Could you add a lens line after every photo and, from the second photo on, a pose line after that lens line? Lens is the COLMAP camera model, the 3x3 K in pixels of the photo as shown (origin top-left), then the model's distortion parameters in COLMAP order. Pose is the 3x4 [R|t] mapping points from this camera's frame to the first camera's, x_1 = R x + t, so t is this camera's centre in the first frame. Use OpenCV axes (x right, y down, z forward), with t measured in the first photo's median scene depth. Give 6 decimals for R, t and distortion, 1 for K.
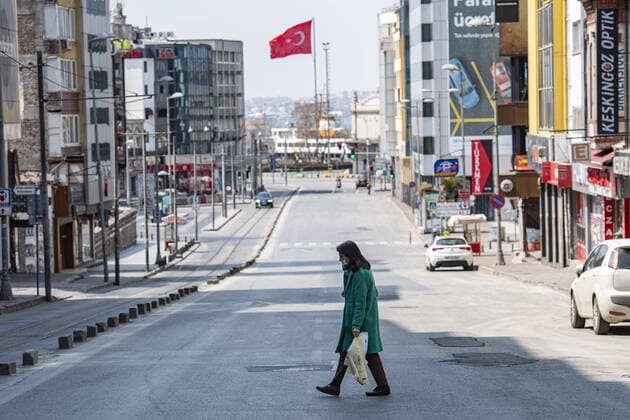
lens RADIAL K [[424.0, 0, 315.0], [0, 424.0, 210.0], [0, 0, 1]] dist [-0.118887, 0.001274]
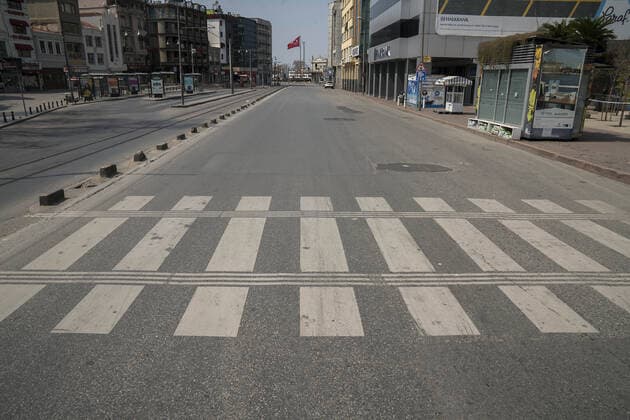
lens RADIAL K [[424.0, 0, 315.0], [0, 424.0, 210.0], [0, 0, 1]] dist [-0.118887, 0.001274]
pose [[0.998464, 0.016690, 0.052835, -0.023560], [-0.031038, 0.958380, 0.283803, -0.044164], [-0.045899, -0.285007, 0.957426, -1.541771]]
